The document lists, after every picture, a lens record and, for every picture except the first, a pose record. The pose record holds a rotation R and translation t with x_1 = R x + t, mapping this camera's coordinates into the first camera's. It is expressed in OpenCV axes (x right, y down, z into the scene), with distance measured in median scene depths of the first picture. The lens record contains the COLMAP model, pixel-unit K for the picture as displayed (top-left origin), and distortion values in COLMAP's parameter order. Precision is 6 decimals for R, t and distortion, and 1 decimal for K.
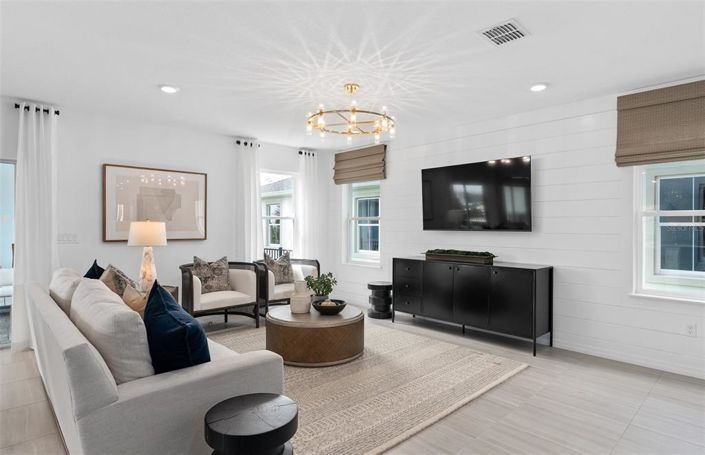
lens RADIAL K [[385.1, 0, 352.5], [0, 385.1, 227.5], [0, 0, 1]] dist [-0.005281, -0.001237]
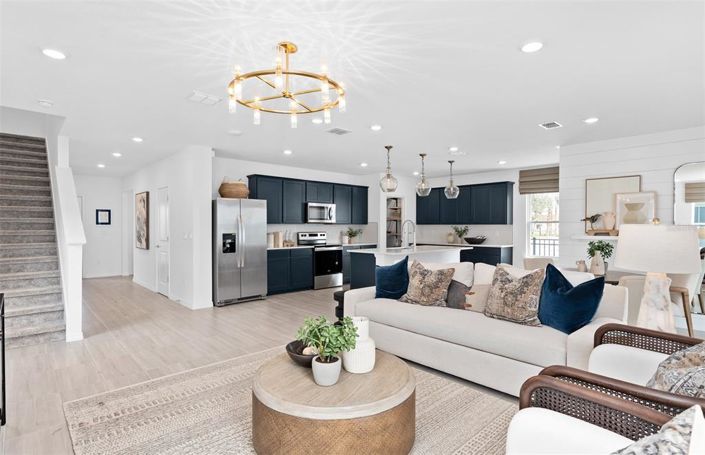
lens RADIAL K [[357.9, 0, 352.7], [0, 357.9, 229.3], [0, 0, 1]] dist [-0.004950, 0.000713]
pose [[-0.999931, -0.004968, 0.010671, -0.122165], [-0.004849, 0.999926, 0.011192, -0.009767], [-0.010725, 0.011139, -0.999880, 1.473762]]
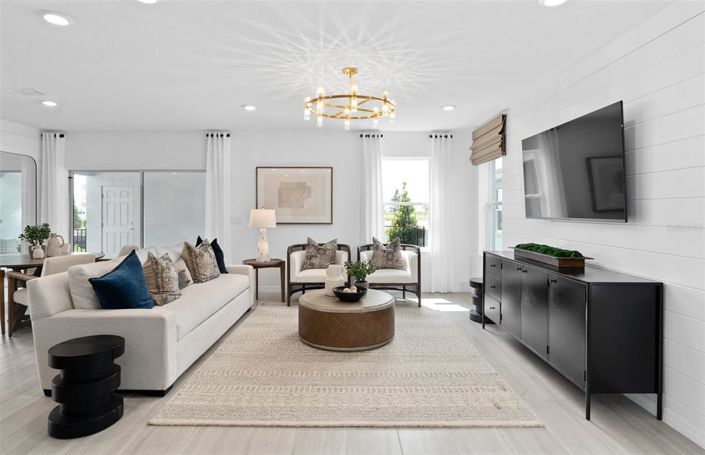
lens RADIAL K [[380.3, 0, 352.1], [0, 380.3, 209.8], [0, 0, 1]] dist [-0.006550, -0.000248]
pose [[0.730767, -0.002931, -0.682620, 0.567257], [-0.001866, 0.999978, -0.006291, -0.004819], [0.682624, 0.005871, 0.730746, 0.256866]]
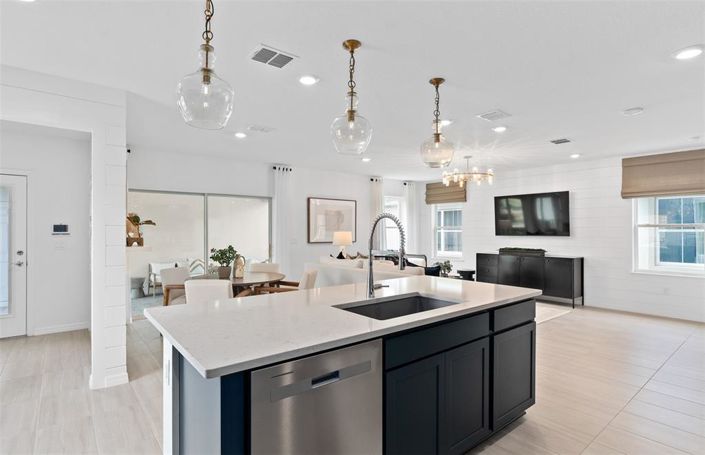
lens RADIAL K [[357.9, 0, 352.7], [0, 357.9, 229.3], [0, 0, 1]] dist [-0.004950, 0.000713]
pose [[0.997274, -0.005139, -0.073609, -0.360580], [0.004443, 0.999944, -0.009613, -0.008240], [0.073654, 0.009260, 0.997241, -0.615153]]
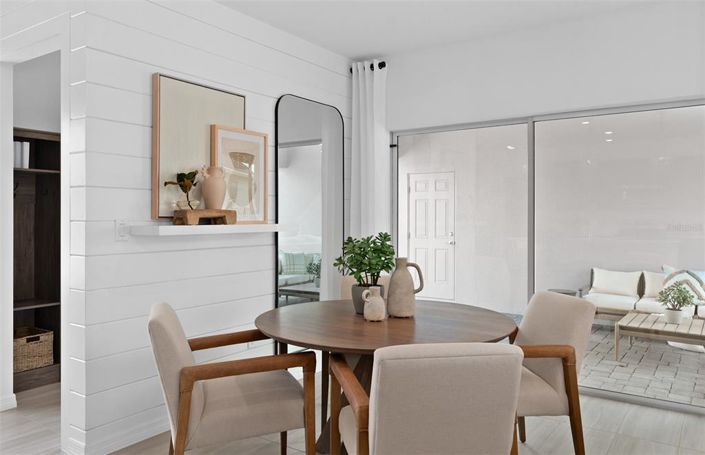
lens RADIAL K [[531.1, 0, 353.2], [0, 531.1, 214.5], [0, 0, 1]] dist [-0.001231, -0.000394]
pose [[0.202441, -0.006851, -0.979271, -0.207789], [-0.004023, 0.999961, -0.007828, 0.012055], [0.979286, 0.005524, 0.202405, 0.286852]]
